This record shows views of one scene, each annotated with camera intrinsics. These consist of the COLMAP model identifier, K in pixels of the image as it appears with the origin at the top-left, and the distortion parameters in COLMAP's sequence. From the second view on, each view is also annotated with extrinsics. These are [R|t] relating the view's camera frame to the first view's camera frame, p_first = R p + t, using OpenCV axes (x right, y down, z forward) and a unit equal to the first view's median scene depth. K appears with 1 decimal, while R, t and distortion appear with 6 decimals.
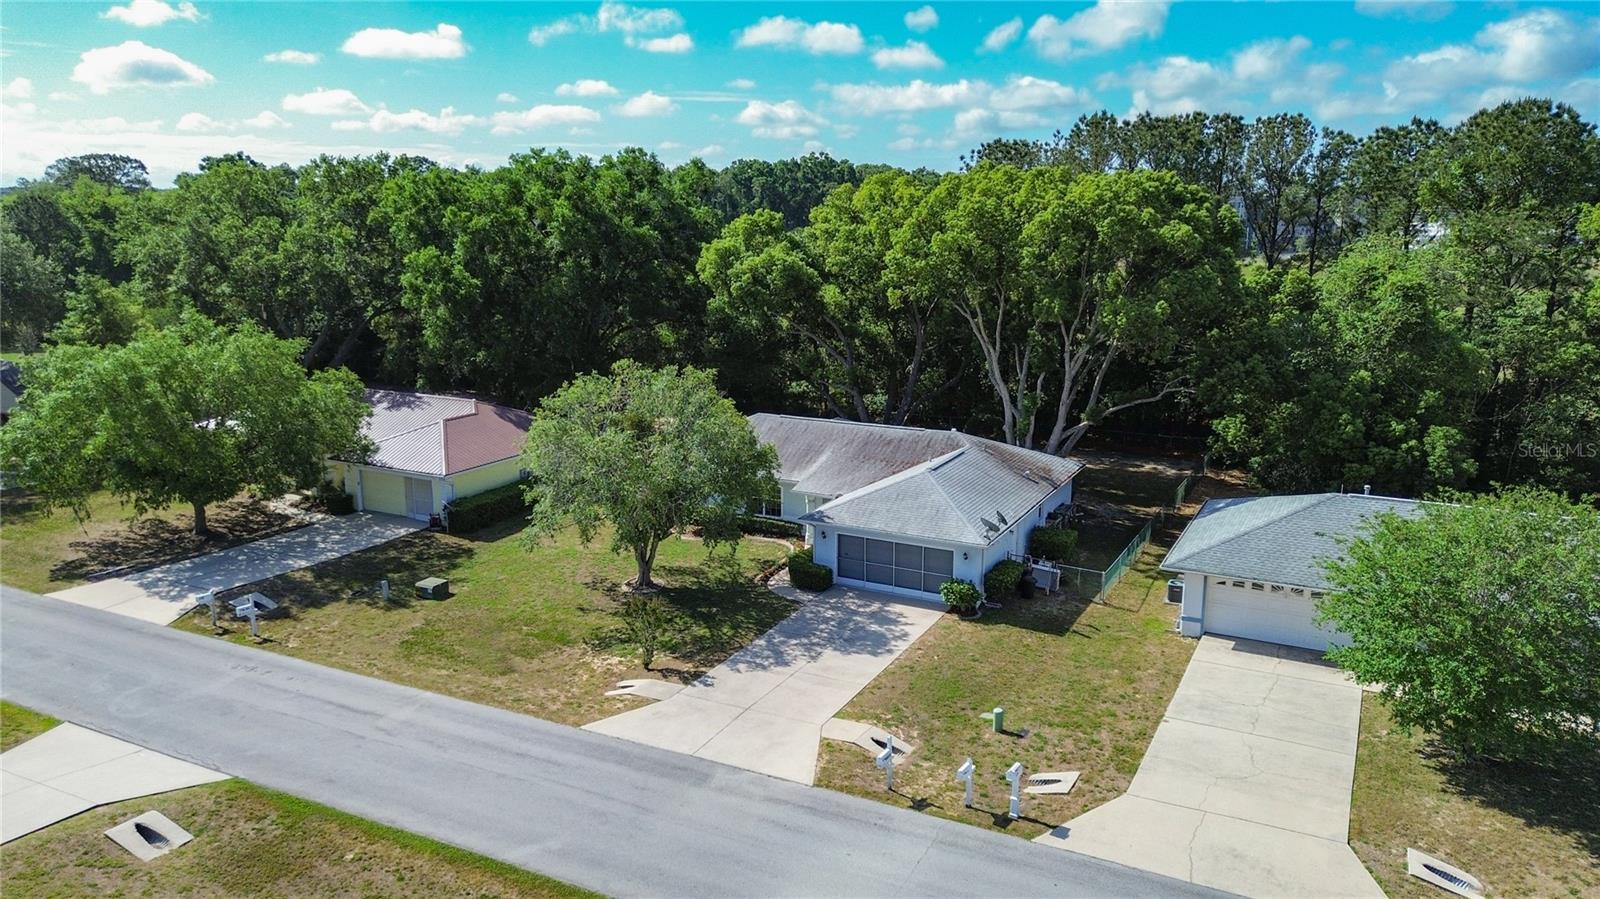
lens RADIAL K [[1150.3, 0, 801.3], [0, 1150.3, 448.3], [0, 0, 1]] dist [0.055303, -0.075927]
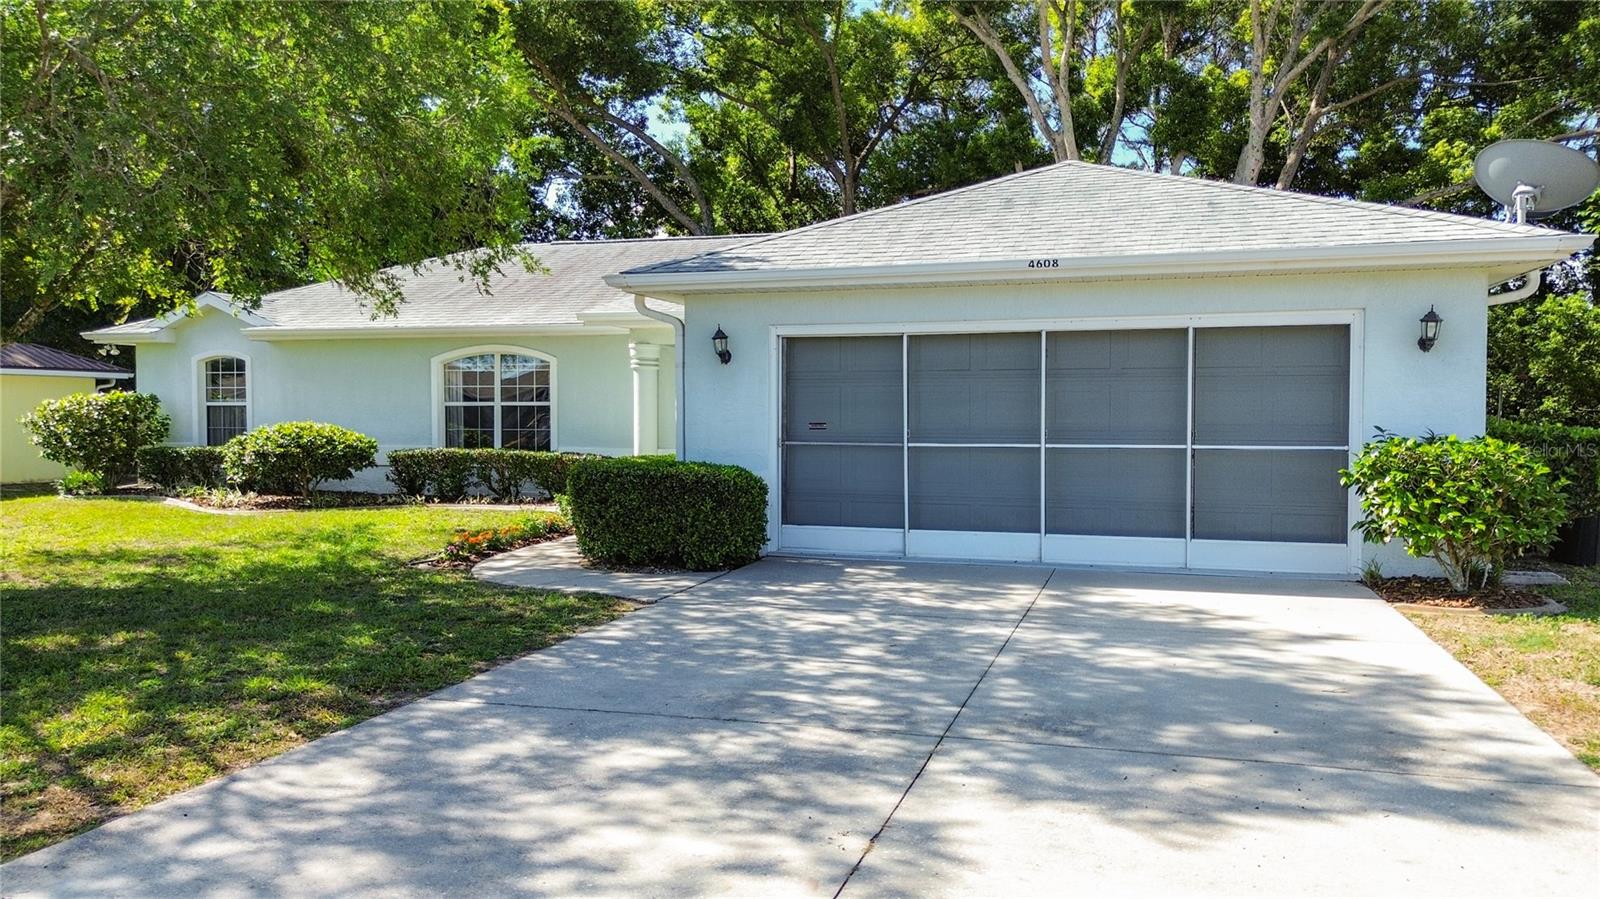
lens RADIAL K [[1142.6, 0, 817.4], [0, 1142.6, 437.4], [0, 0, 1]] dist [0.054581, -0.049558]
pose [[0.977590, -0.003907, 0.210480, -0.010374], [0.044026, 0.981512, -0.186266, 0.122251], [-0.205861, 0.191359, 0.959689, 0.679997]]
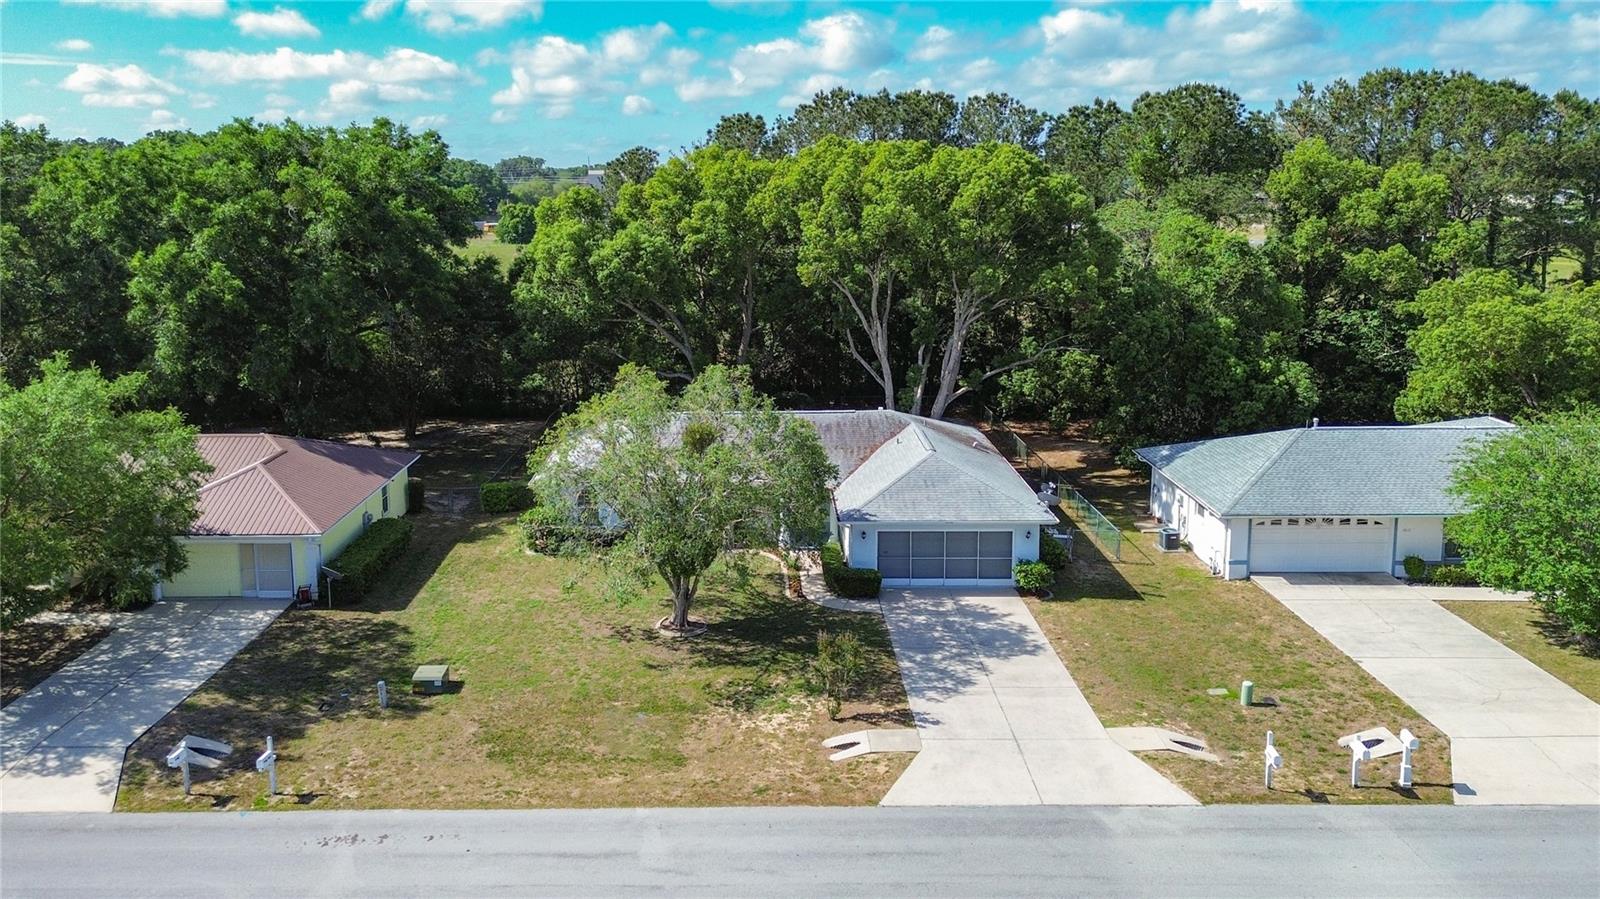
lens RADIAL K [[1175.5, 0, 735.3], [0, 1175.5, 345.1], [0, 0, 1]] dist [0.048923, -0.030102]
pose [[0.896134, -0.076339, 0.437169, -0.413683], [0.105720, 0.993456, -0.043232, -0.039853], [-0.431007, 0.084959, 0.898340, 0.165125]]
